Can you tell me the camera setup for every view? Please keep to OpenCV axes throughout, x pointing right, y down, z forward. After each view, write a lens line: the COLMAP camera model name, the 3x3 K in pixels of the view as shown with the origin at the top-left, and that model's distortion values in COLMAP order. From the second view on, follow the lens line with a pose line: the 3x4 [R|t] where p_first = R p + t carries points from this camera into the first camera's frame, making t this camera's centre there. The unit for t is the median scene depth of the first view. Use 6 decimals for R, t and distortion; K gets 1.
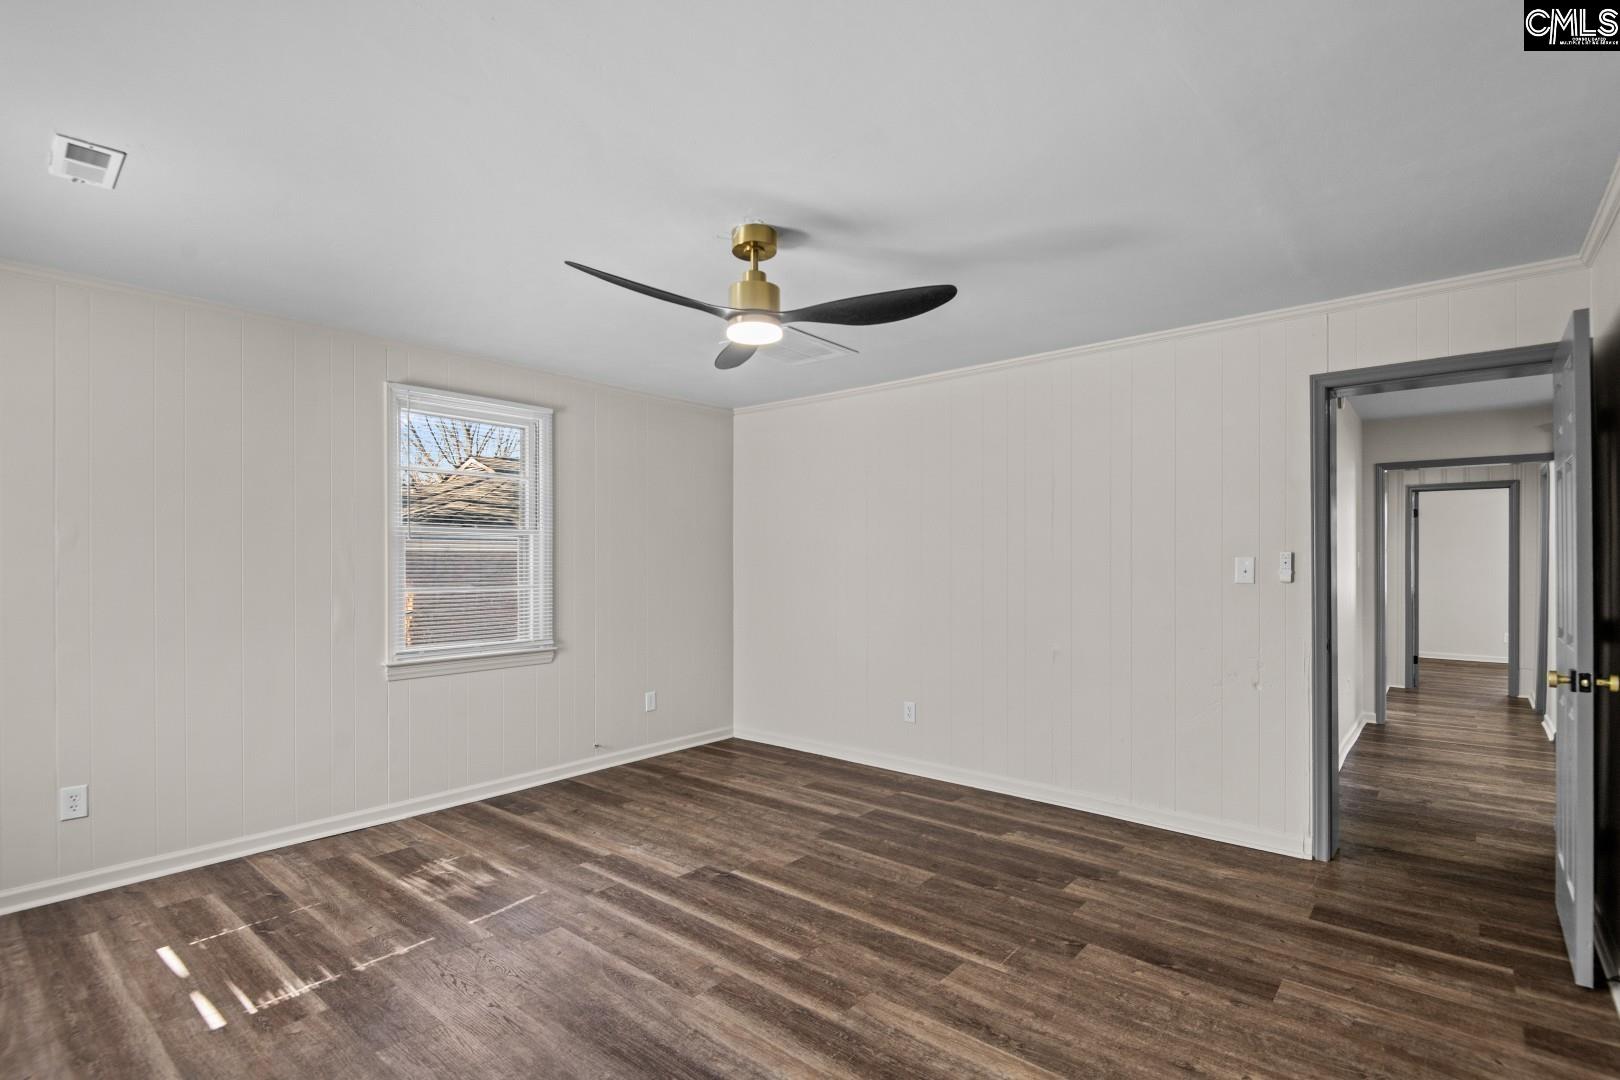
lens RADIAL K [[766.4, 0, 802.0], [0, 766.4, 555.2], [0, 0, 1]] dist [0.027799, -0.022211]
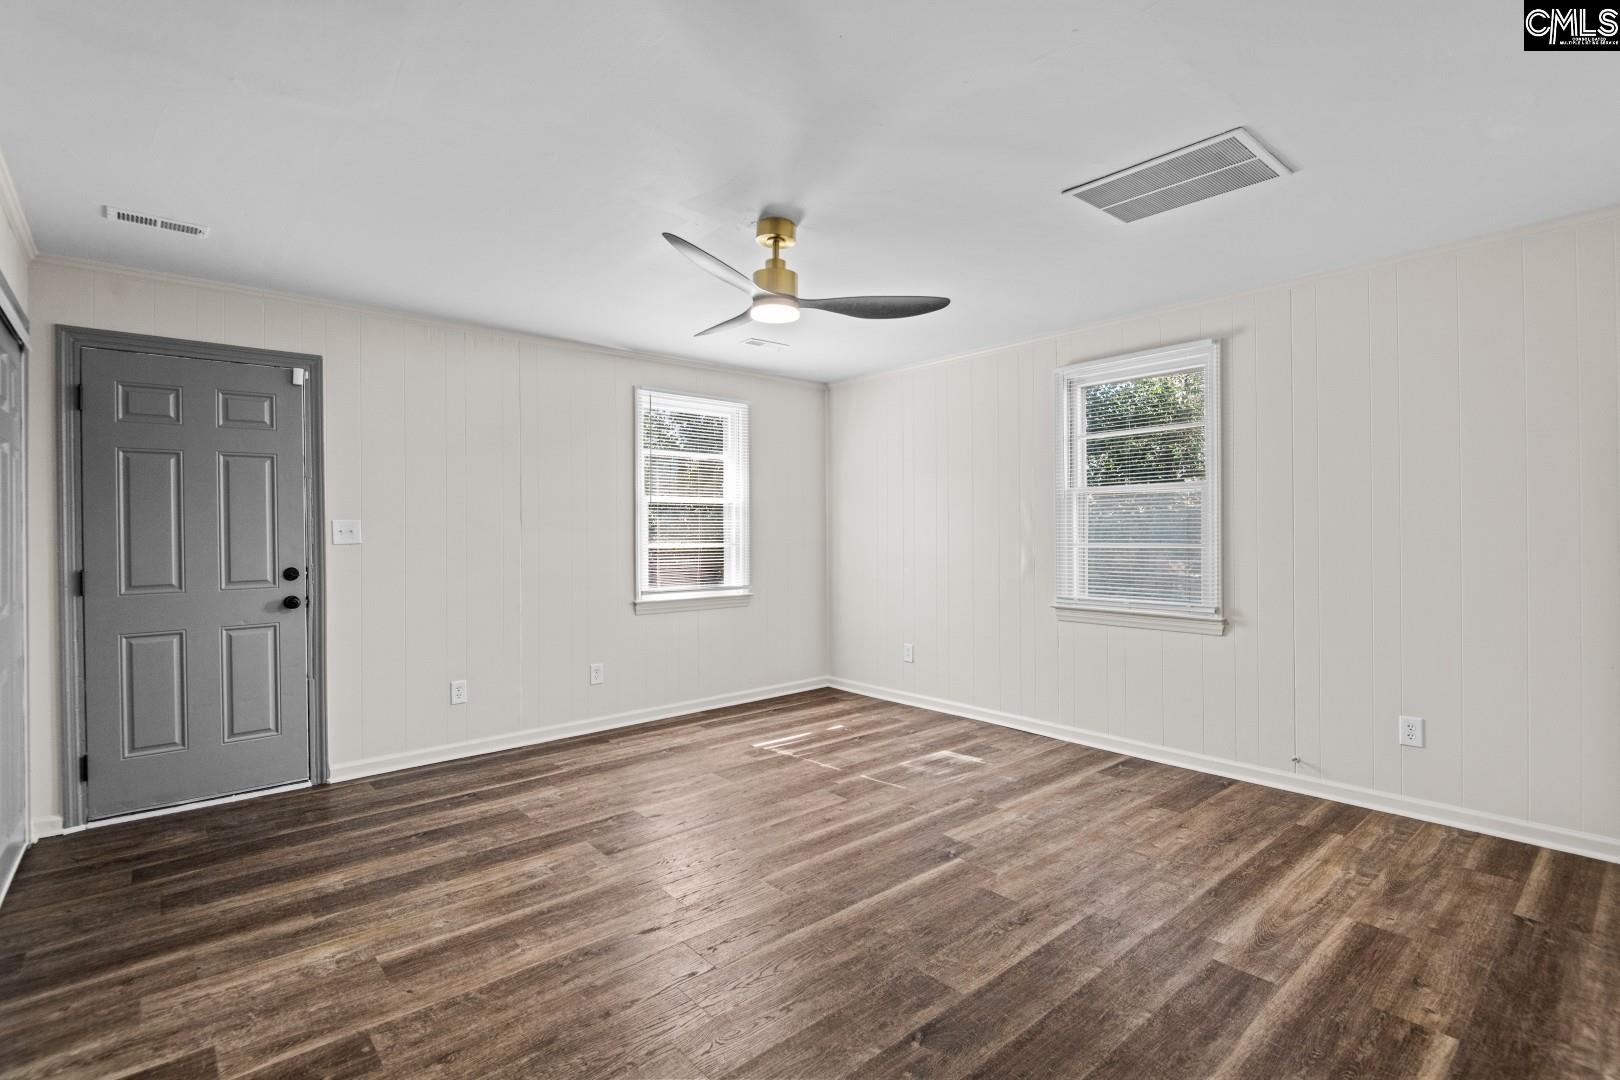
lens RADIAL K [[753.7, 0, 801.4], [0, 753.7, 533.7], [0, 0, 1]] dist [0.025773, -0.020805]
pose [[-0.155138, 0.003984, -0.987885, 0.832108], [0.015735, 0.999875, 0.001561, 0.028628], [0.987768, -0.015302, -0.155181, 0.987807]]
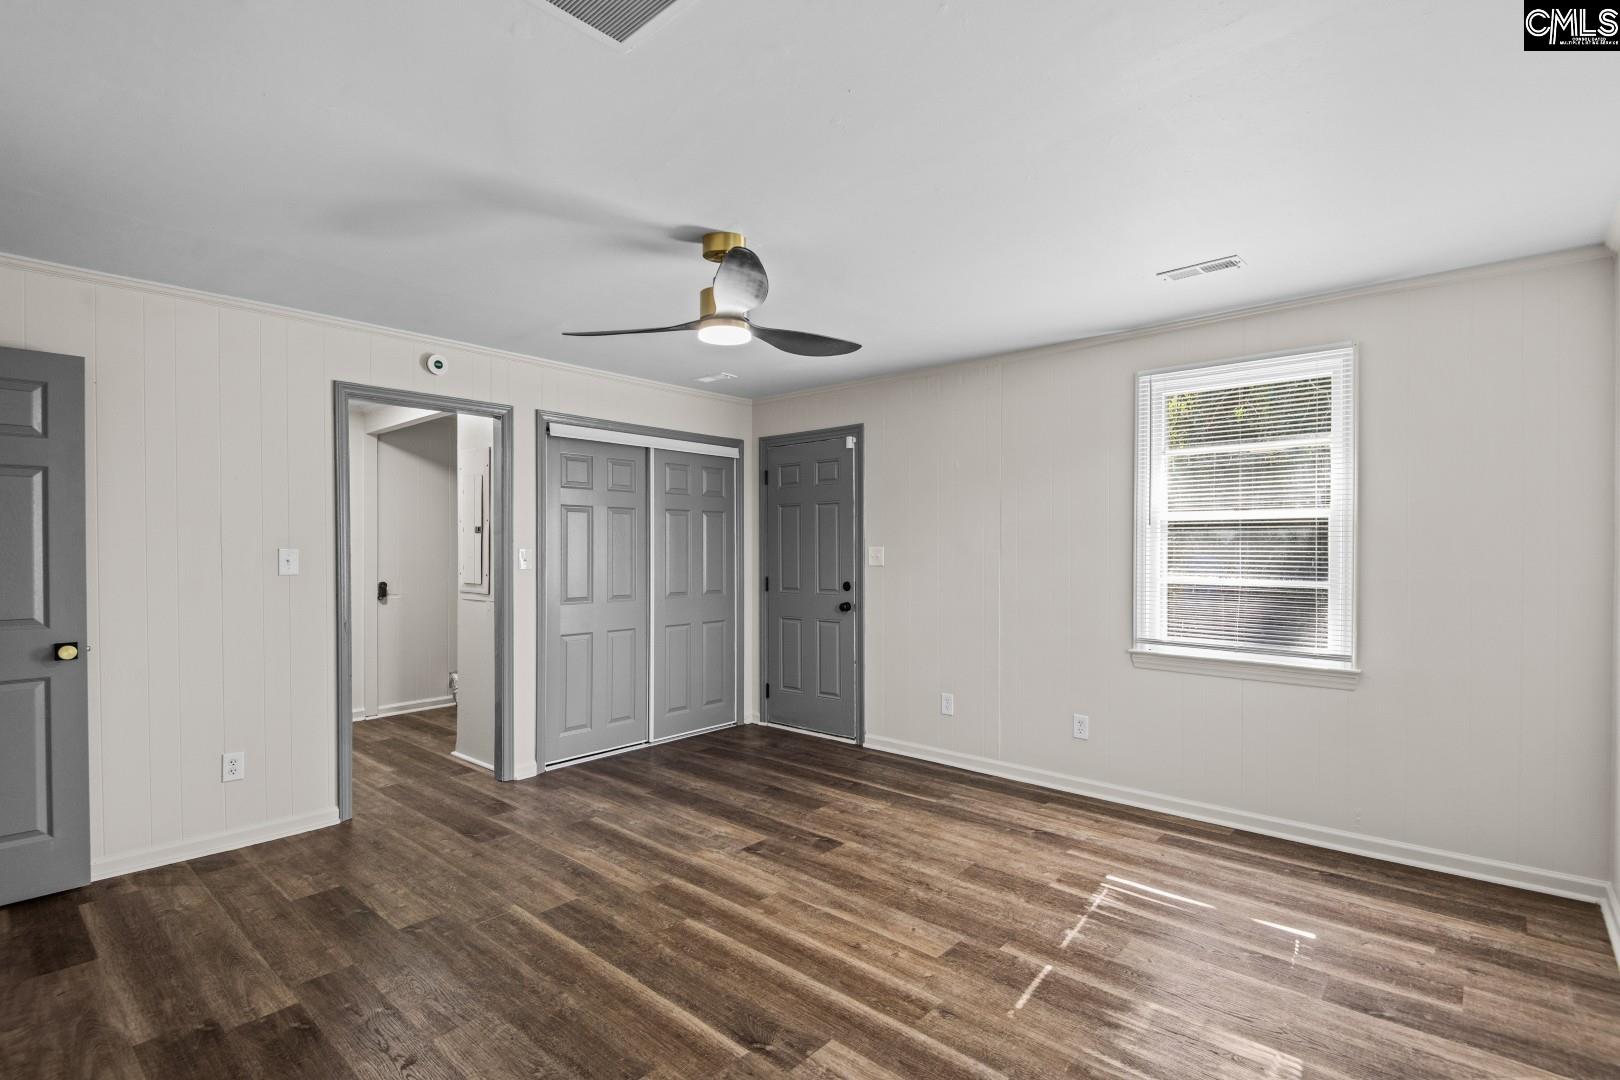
lens RADIAL K [[766.4, 0, 802.0], [0, 766.4, 555.2], [0, 0, 1]] dist [0.027799, -0.022211]
pose [[-0.999652, 0.002418, 0.026257, -0.157678], [0.002539, 0.999986, 0.004576, 0.005301], [-0.026246, 0.004642, -0.999645, 1.668872]]
